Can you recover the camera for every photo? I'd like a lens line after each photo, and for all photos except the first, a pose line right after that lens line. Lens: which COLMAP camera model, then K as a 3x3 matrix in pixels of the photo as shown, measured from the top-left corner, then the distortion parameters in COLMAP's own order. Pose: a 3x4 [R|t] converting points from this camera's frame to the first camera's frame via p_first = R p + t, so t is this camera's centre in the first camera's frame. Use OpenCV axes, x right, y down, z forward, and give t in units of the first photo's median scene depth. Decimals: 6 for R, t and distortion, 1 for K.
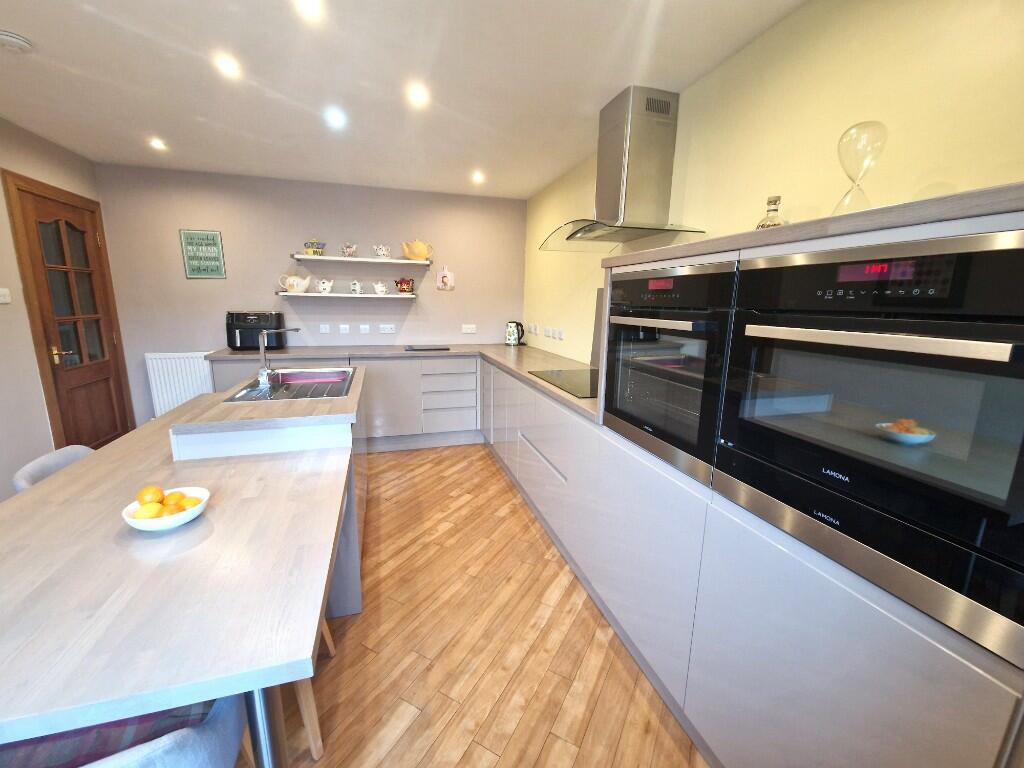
lens RADIAL K [[414.8, 0, 511.3], [0, 414.8, 384.4], [0, 0, 1]] dist [-0.001163, 0.000172]
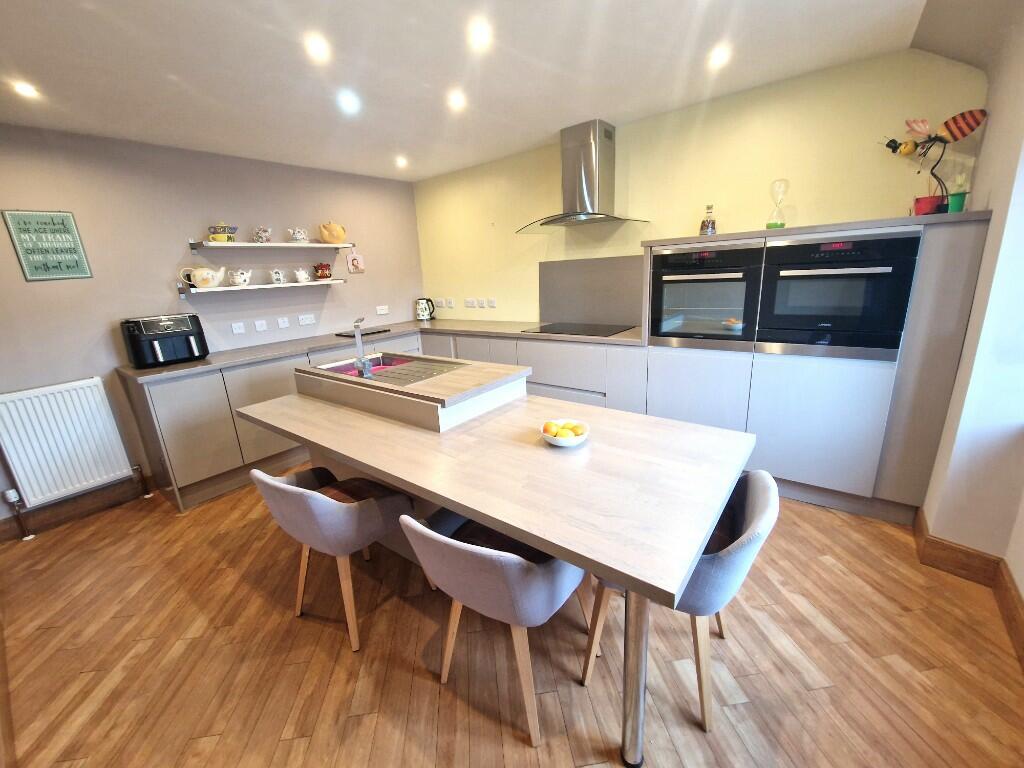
lens RADIAL K [[414.8, 0, 510.7], [0, 414.8, 383.9], [0, 0, 1]] dist [-0.001163, 0.000172]
pose [[0.816611, -0.213338, 0.536314, -0.507284], [0.182329, 0.976952, 0.110998, -0.015228], [-0.547634, 0.007143, 0.836688, -0.024503]]
